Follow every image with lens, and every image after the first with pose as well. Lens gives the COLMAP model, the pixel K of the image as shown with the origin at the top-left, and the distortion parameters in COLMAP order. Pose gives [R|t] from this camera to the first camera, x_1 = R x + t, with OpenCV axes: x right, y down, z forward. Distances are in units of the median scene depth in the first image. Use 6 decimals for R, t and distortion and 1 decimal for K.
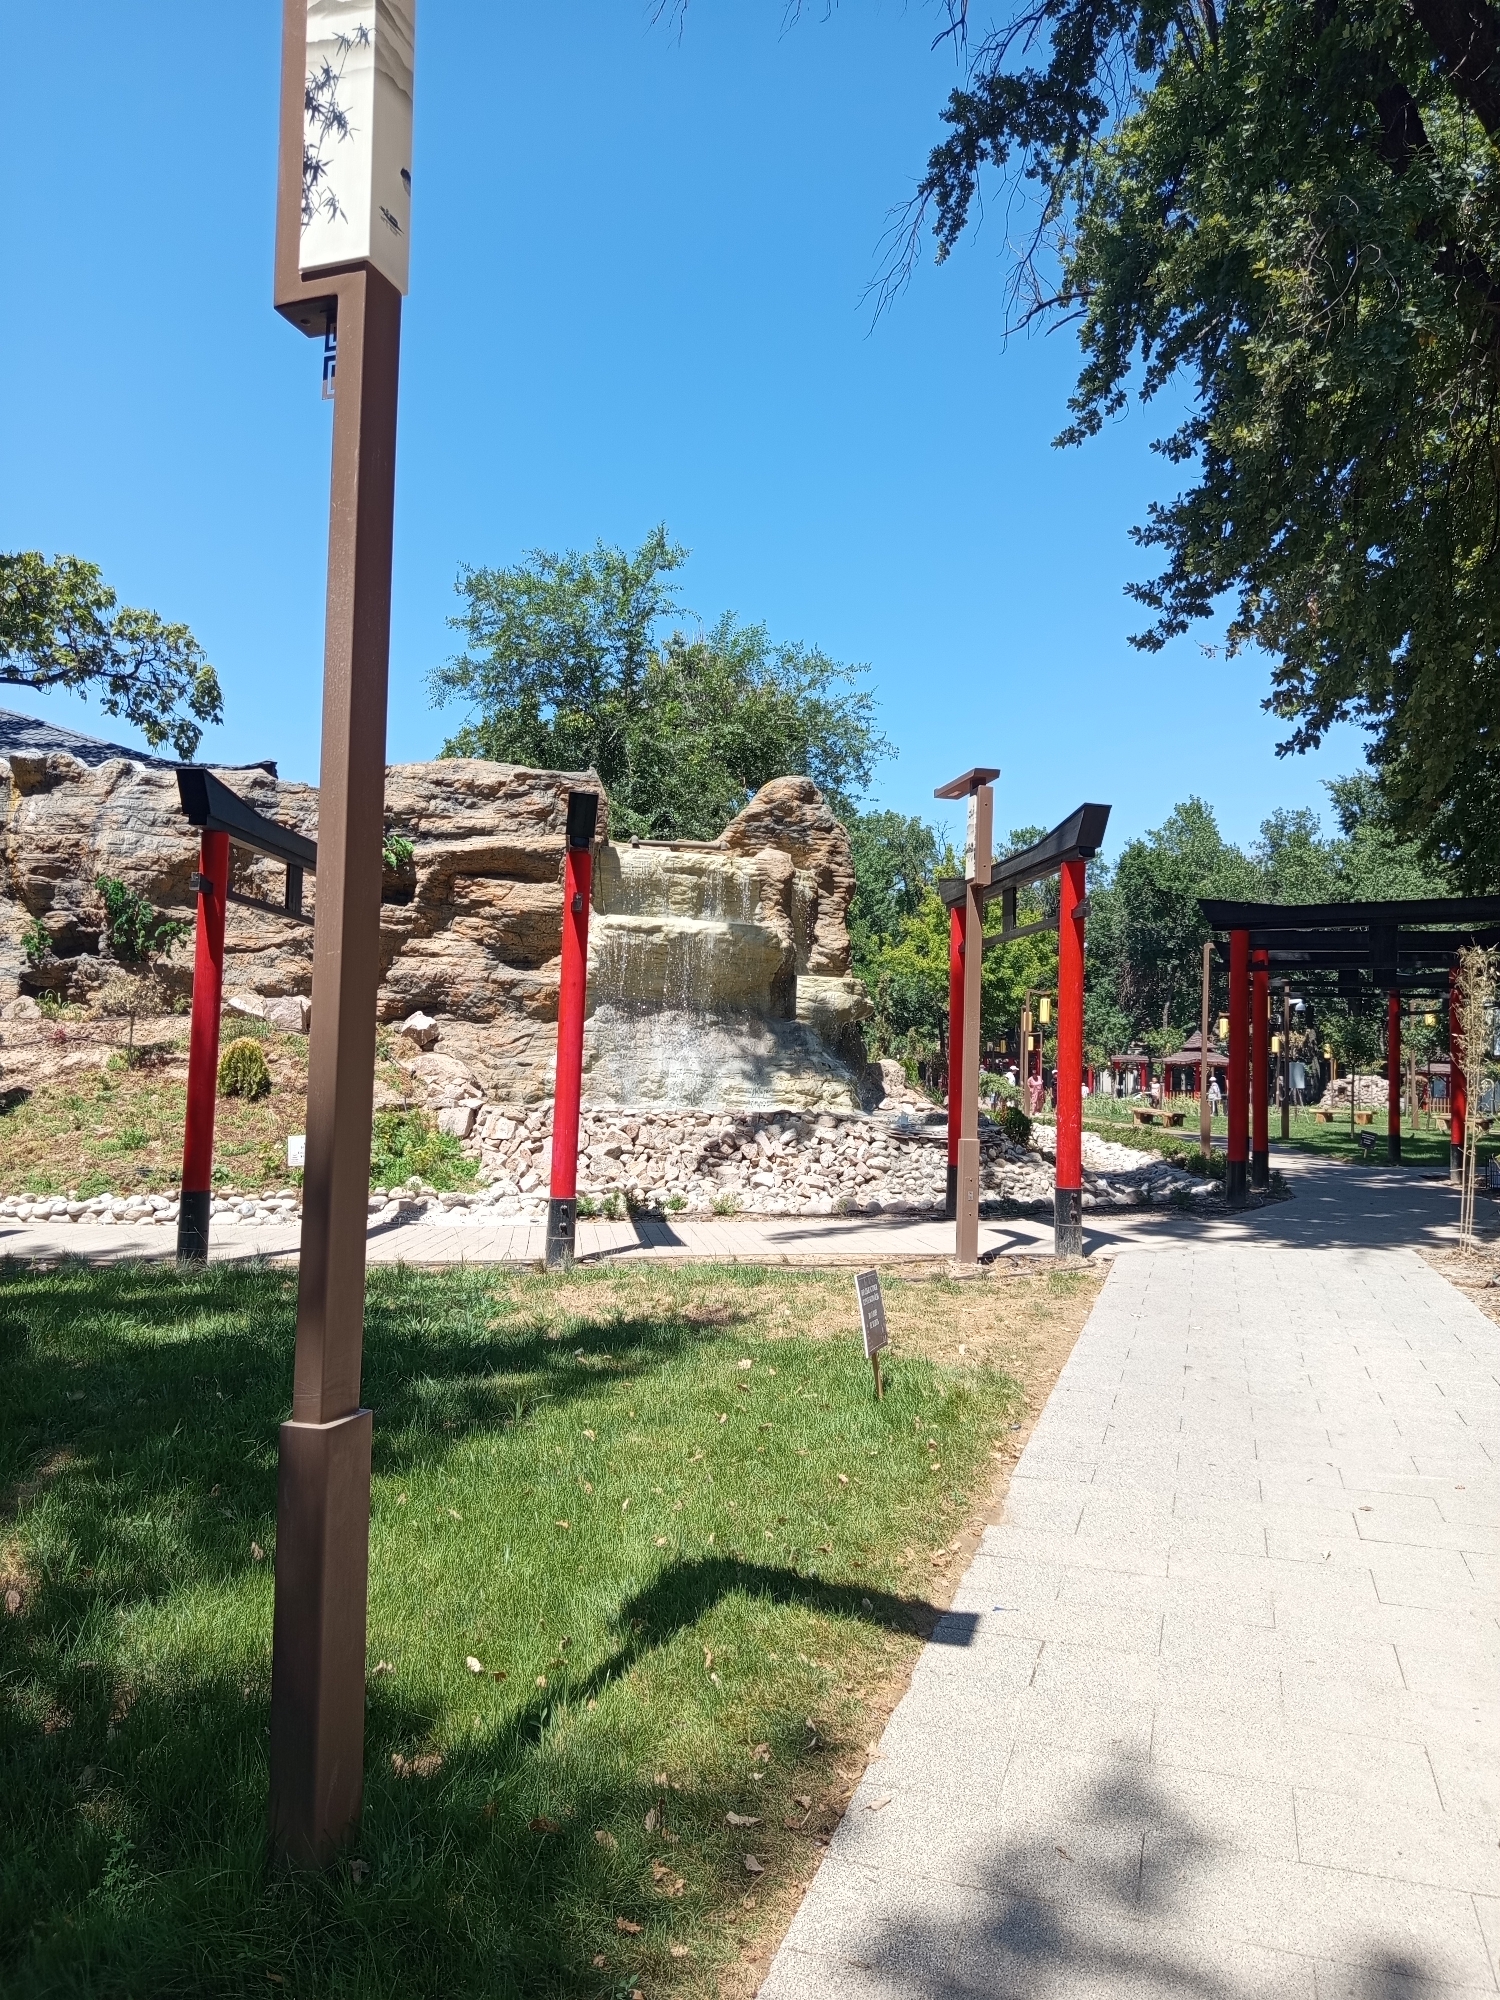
lens RADIAL K [[1361.6, 0, 743.9], [0, 1361.6, 995.4], [0, 0, 1]] dist [0.073488, -0.031189]
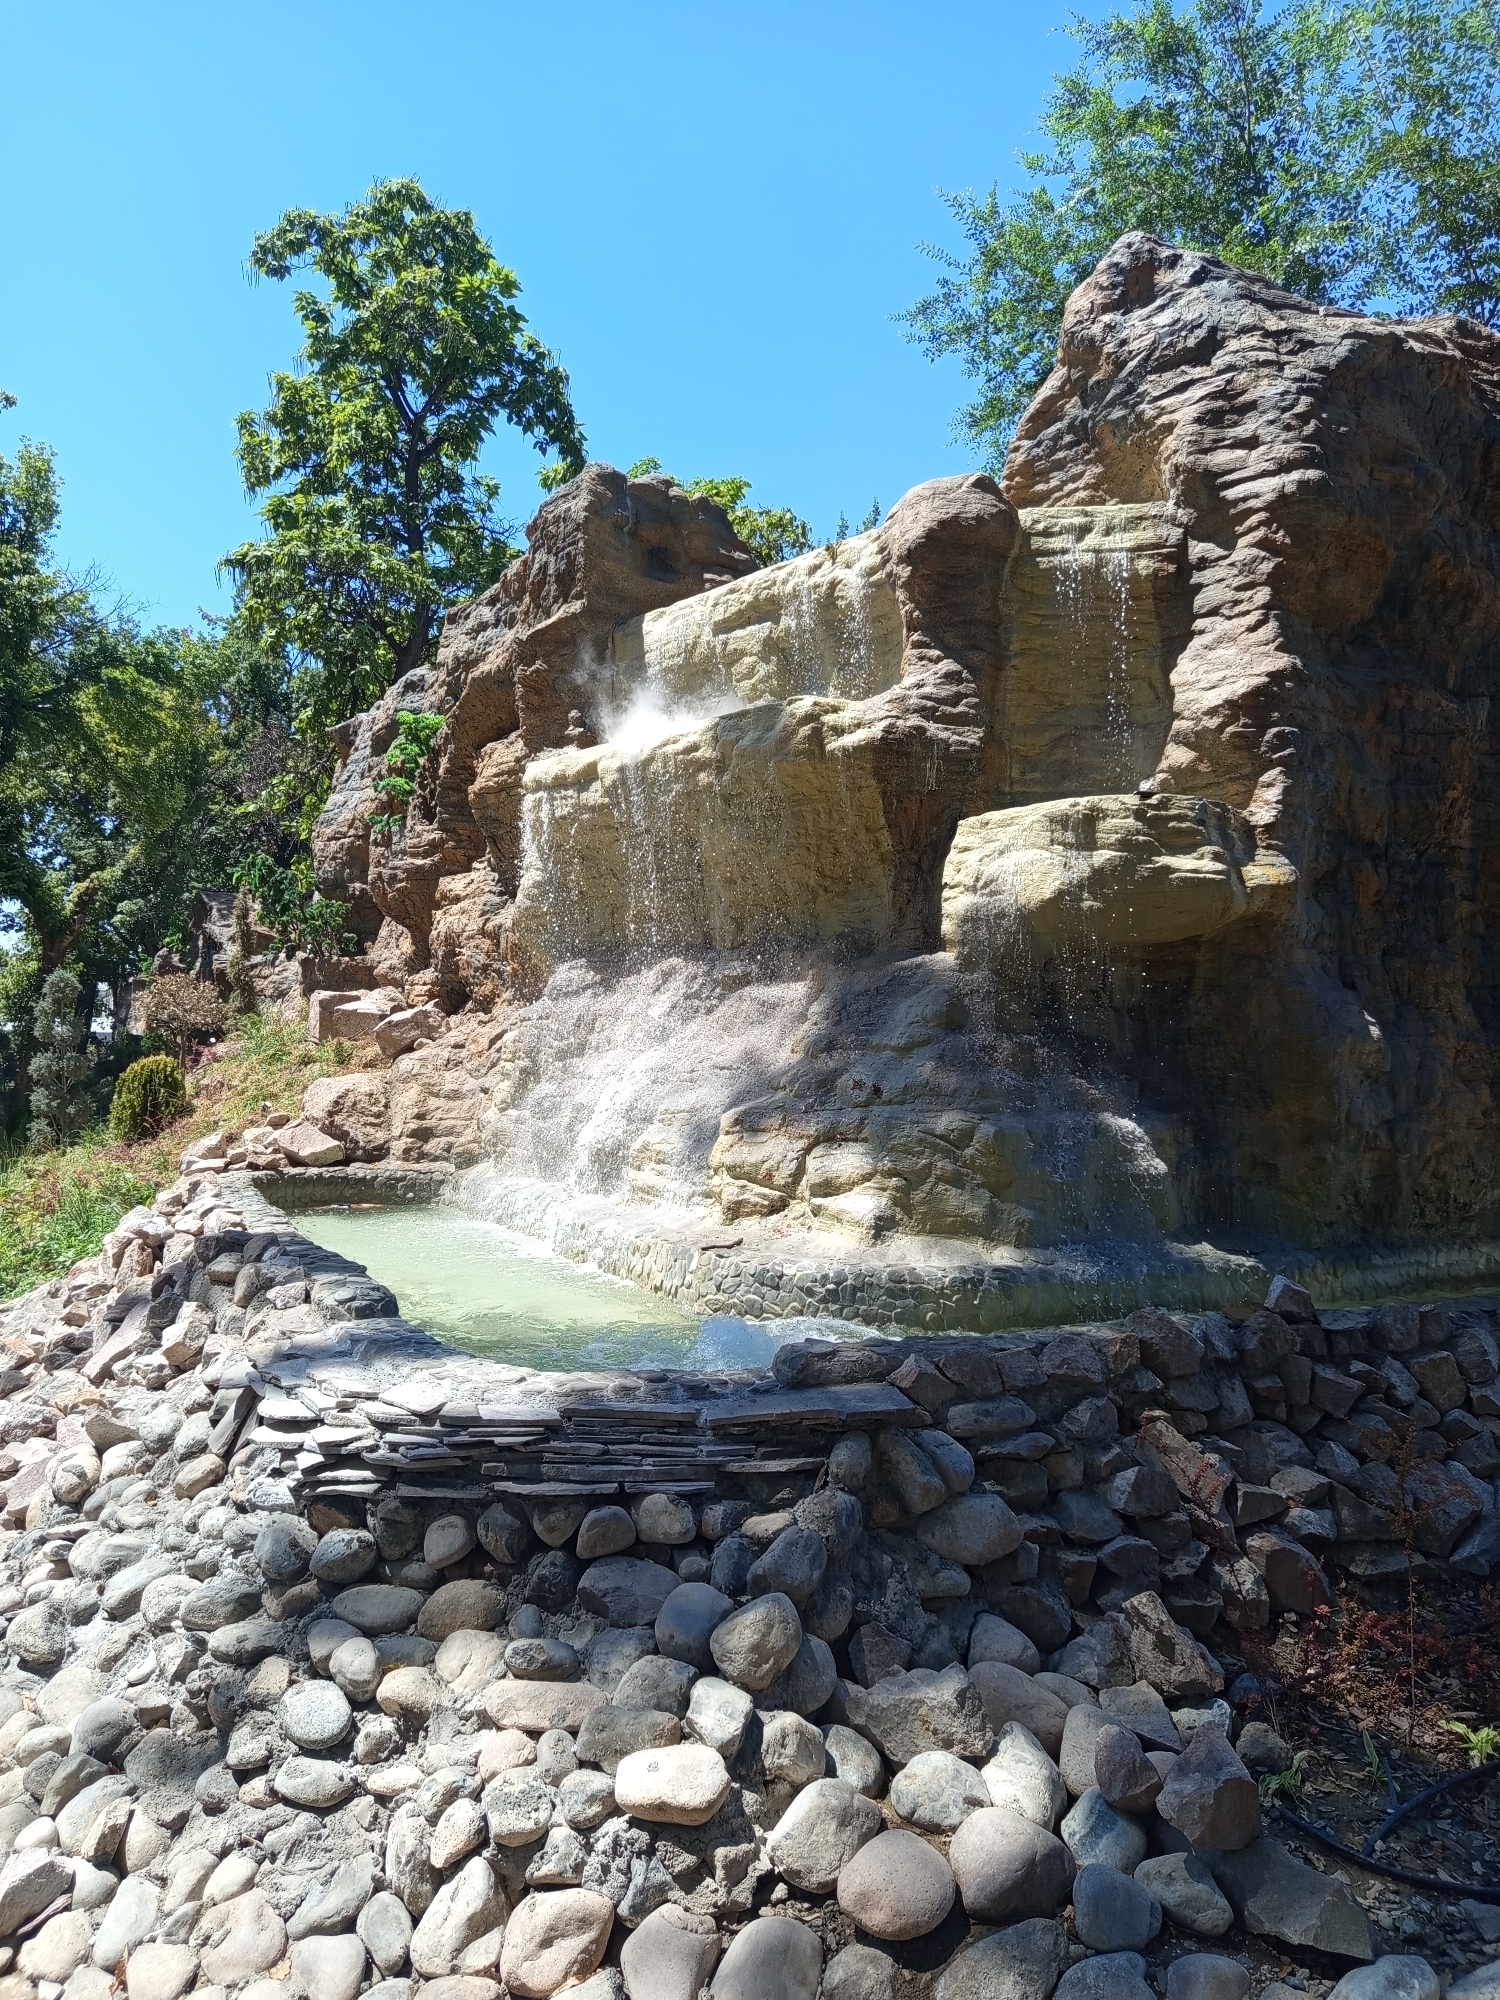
lens RADIAL K [[1361.6, 0, 741.5], [0, 1361.6, 1001.2], [0, 0, 1]] dist [0.073488, -0.031189]
pose [[0.440289, -0.063321, -0.895620, 0.334535], [0.053438, 0.997590, -0.044260, 0.044581], [0.896264, -0.028373, 0.442612, 0.850432]]
